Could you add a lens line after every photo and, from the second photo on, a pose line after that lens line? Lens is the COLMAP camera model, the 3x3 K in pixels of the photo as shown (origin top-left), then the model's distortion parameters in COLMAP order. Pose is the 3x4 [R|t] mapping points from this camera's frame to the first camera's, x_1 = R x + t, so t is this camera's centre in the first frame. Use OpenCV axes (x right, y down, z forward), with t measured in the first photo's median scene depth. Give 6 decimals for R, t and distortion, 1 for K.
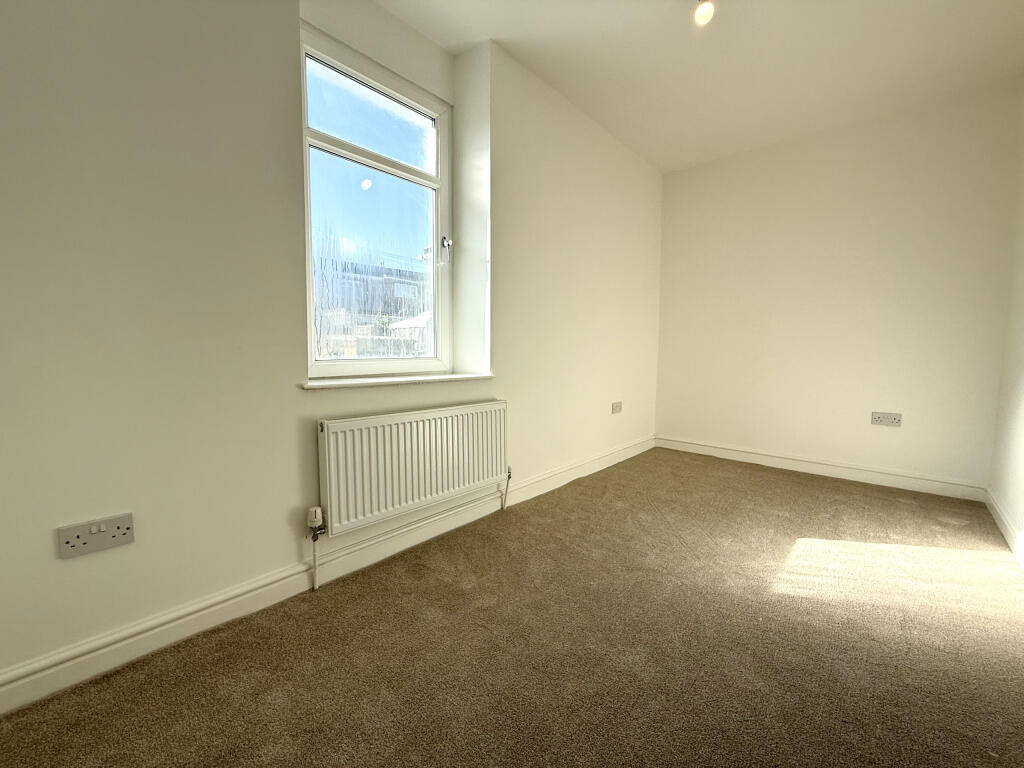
lens RADIAL K [[396.3, 0, 512.0], [0, 396.3, 384.0], [0, 0, 1]] dist [-0.000033, -0.000001]
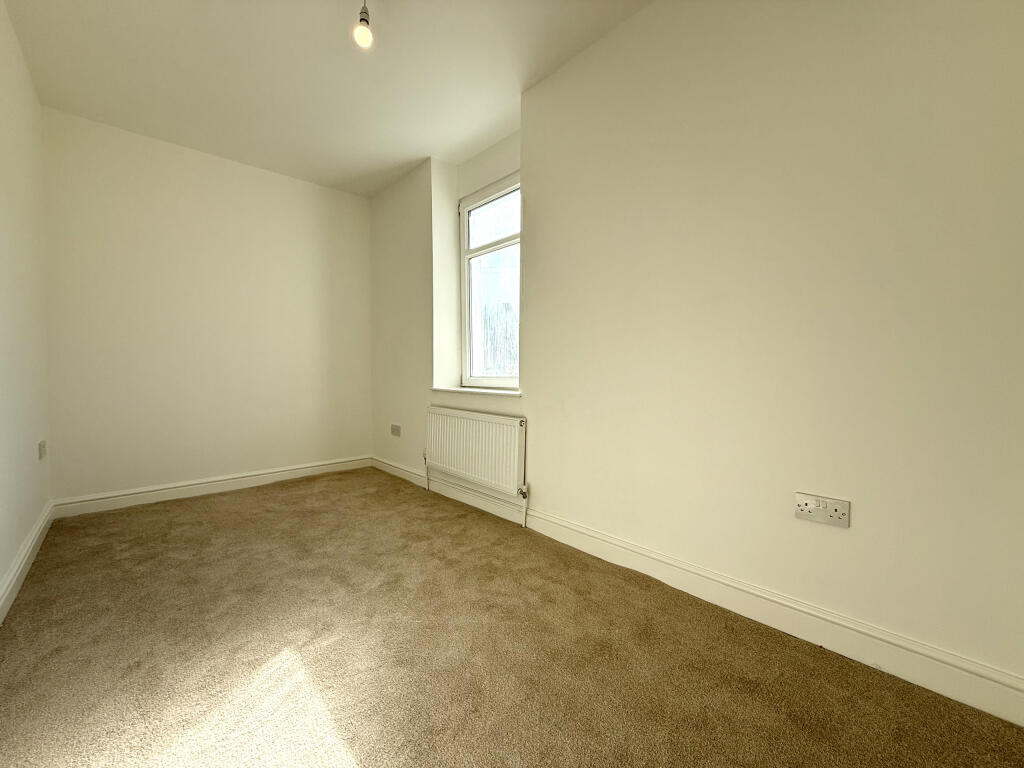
lens RADIAL K [[396.3, 0, 512.0], [0, 396.3, 384.0], [0, 0, 1]] dist [-0.000033, -0.000001]
pose [[-0.053427, 0.033381, -0.998014, 1.189664], [-0.070625, 0.996812, 0.037122, -0.098150], [0.996071, 0.072468, -0.050899, 1.190790]]
